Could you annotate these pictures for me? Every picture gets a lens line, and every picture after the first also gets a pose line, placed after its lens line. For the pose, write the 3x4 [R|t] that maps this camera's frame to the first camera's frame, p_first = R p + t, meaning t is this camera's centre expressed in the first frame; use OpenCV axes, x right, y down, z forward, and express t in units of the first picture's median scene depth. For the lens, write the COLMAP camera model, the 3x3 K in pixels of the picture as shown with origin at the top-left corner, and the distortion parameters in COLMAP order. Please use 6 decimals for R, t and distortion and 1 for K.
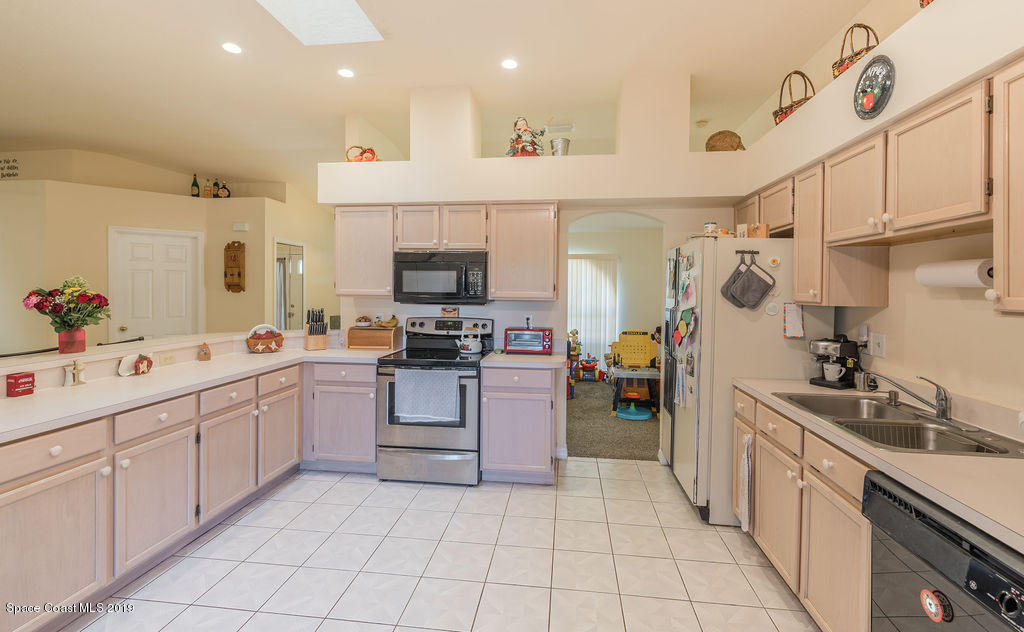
lens RADIAL K [[443.7, 0, 513.8], [0, 443.7, 295.9], [0, 0, 1]] dist [0.003709, -0.001355]
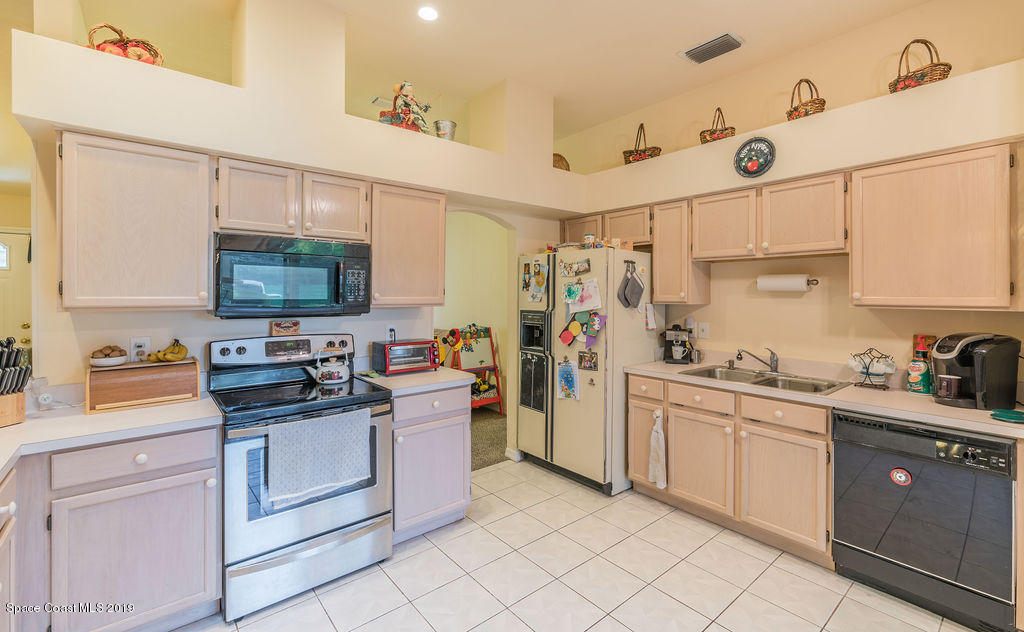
lens RADIAL K [[443.7, 0, 514.1], [0, 443.7, 295.6], [0, 0, 1]] dist [0.003709, -0.001355]
pose [[0.682231, -0.011172, 0.731051, -0.445246], [0.015439, 0.999880, 0.000872, -0.009237], [-0.730974, 0.010692, 0.682322, 0.307446]]
